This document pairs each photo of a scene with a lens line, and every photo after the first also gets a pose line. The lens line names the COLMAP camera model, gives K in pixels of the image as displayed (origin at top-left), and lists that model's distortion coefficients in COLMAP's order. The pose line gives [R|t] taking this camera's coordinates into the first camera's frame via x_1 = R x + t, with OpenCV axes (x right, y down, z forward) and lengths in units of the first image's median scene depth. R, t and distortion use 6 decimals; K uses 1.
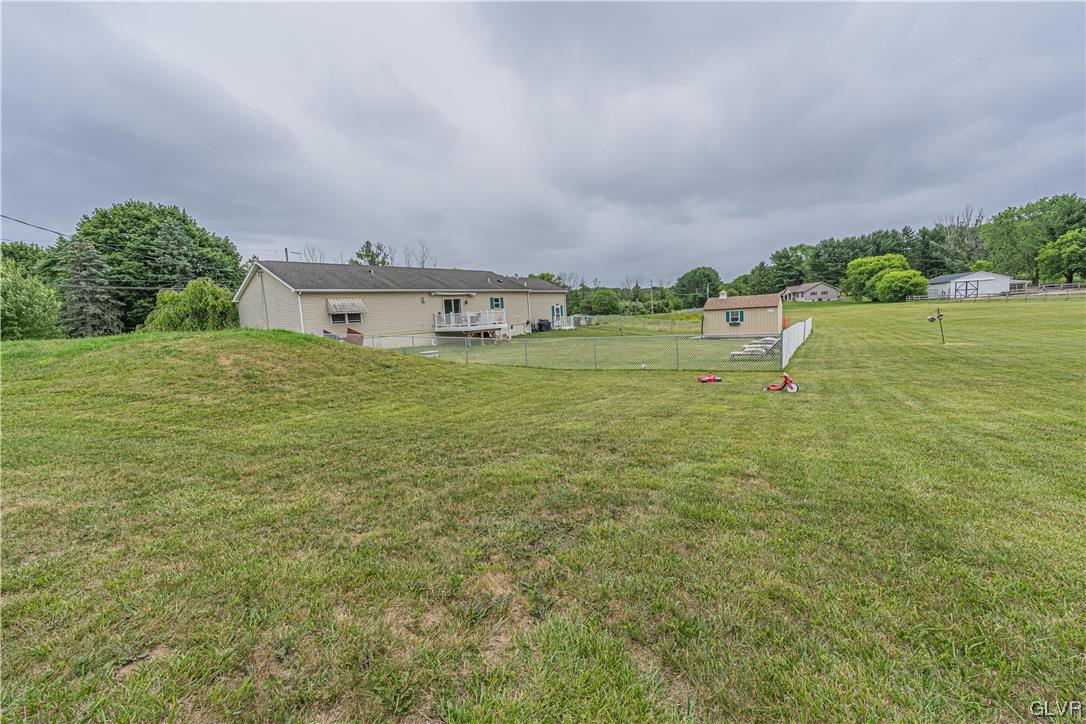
lens RADIAL K [[442.2, 0, 548.2], [0, 442.2, 362.3], [0, 0, 1]] dist [0.002776, -0.002107]
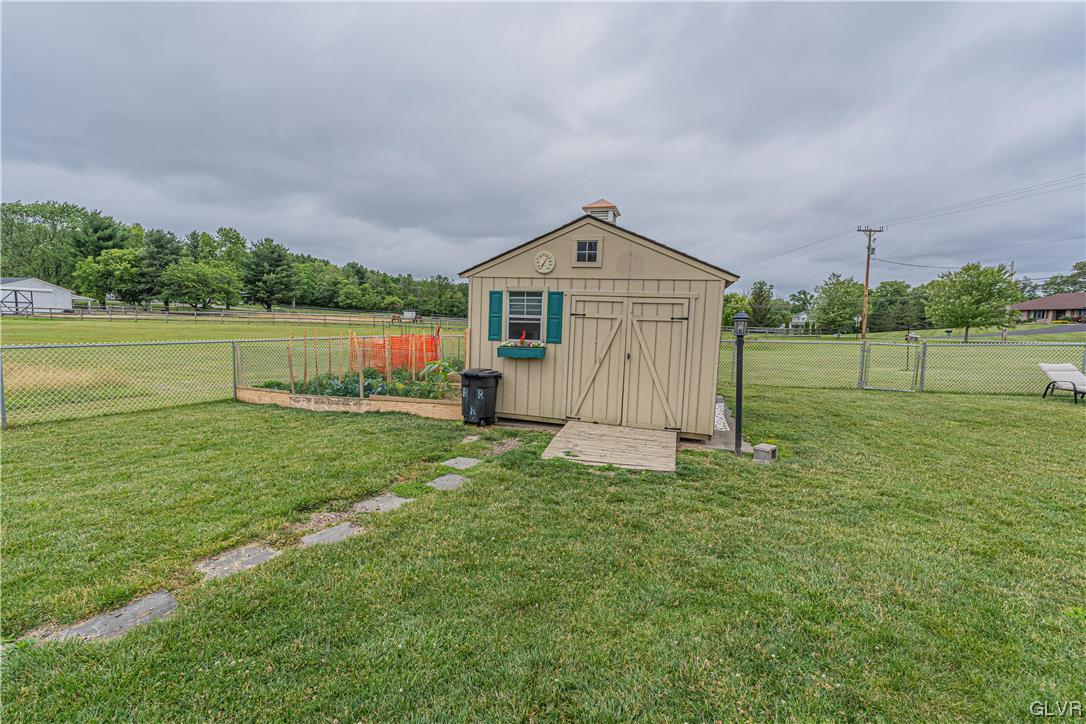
lens RADIAL K [[442.2, 0, 545.1], [0, 442.2, 360.5], [0, 0, 1]] dist [0.002776, -0.002107]
pose [[-0.250374, -0.032912, 0.967590, 0.146616], [0.098065, 0.993420, 0.059166, -0.064389], [-0.963170, 0.109700, -0.245499, 0.713143]]
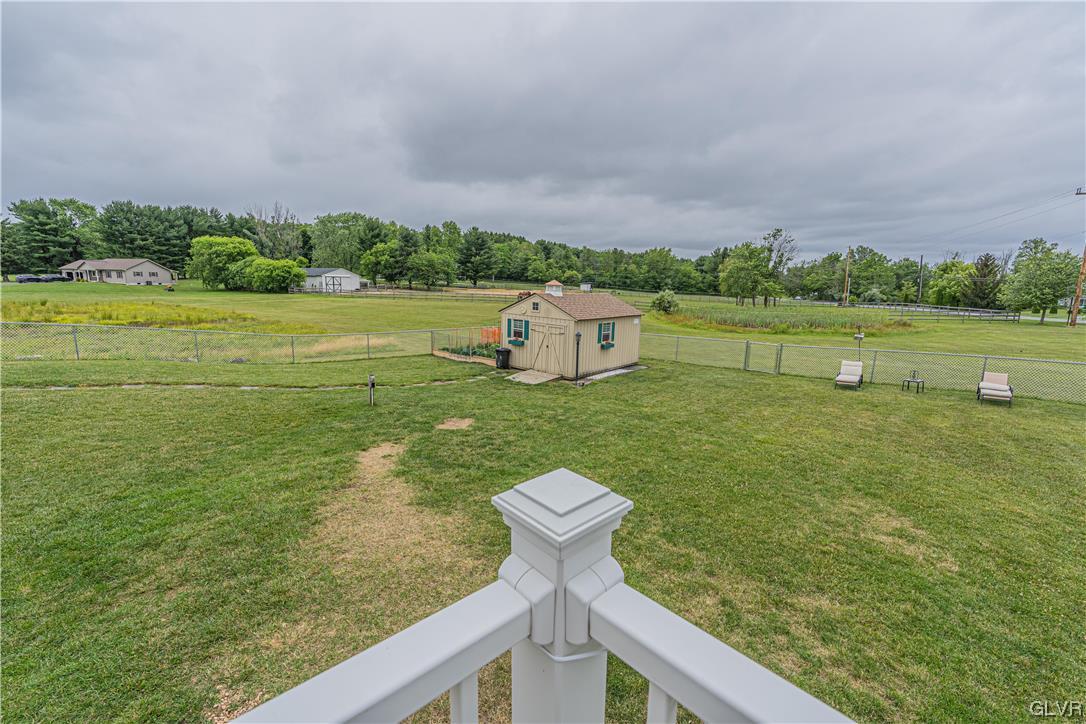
lens RADIAL K [[442.2, 0, 545.5], [0, 442.2, 365.7], [0, 0, 1]] dist [0.002776, -0.002107]
pose [[0.158540, -0.117340, 0.980355, -0.072599], [0.080026, 0.991173, 0.105694, -0.077063], [-0.984104, 0.061697, 0.166531, 0.603723]]
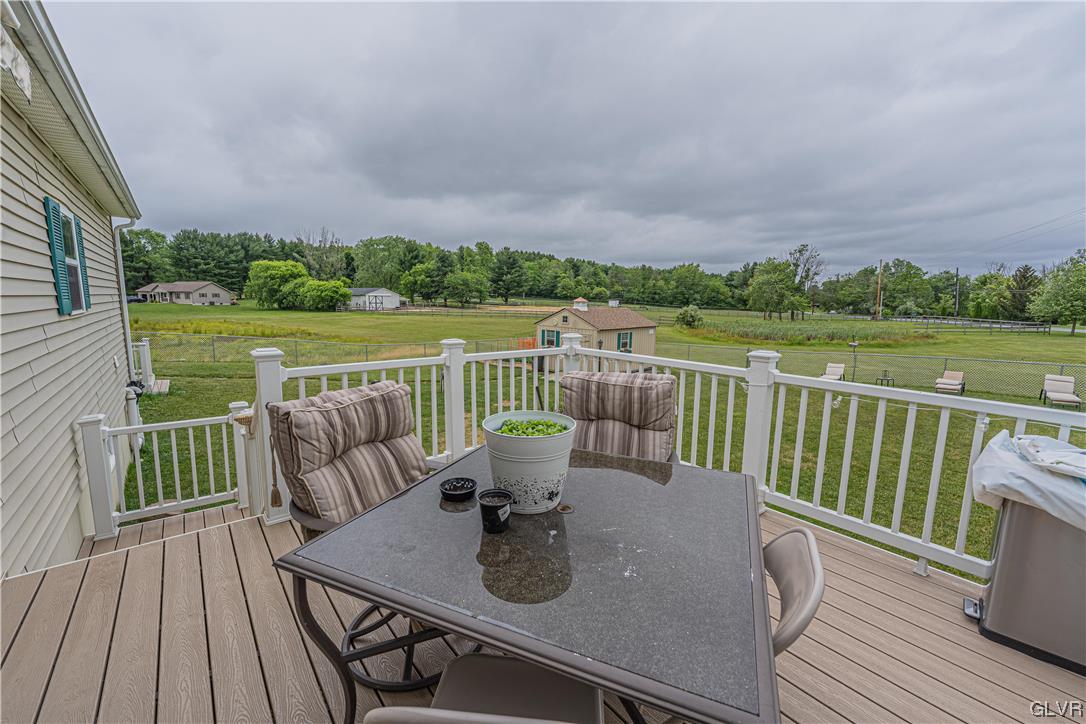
lens RADIAL K [[442.2, 0, 545.2], [0, 442.2, 369.0], [0, 0, 1]] dist [0.002776, -0.002107]
pose [[0.223295, -0.088493, 0.970726, -0.141885], [0.084952, 0.993848, 0.071060, -0.071747], [-0.971042, 0.066598, 0.229439, 0.592118]]
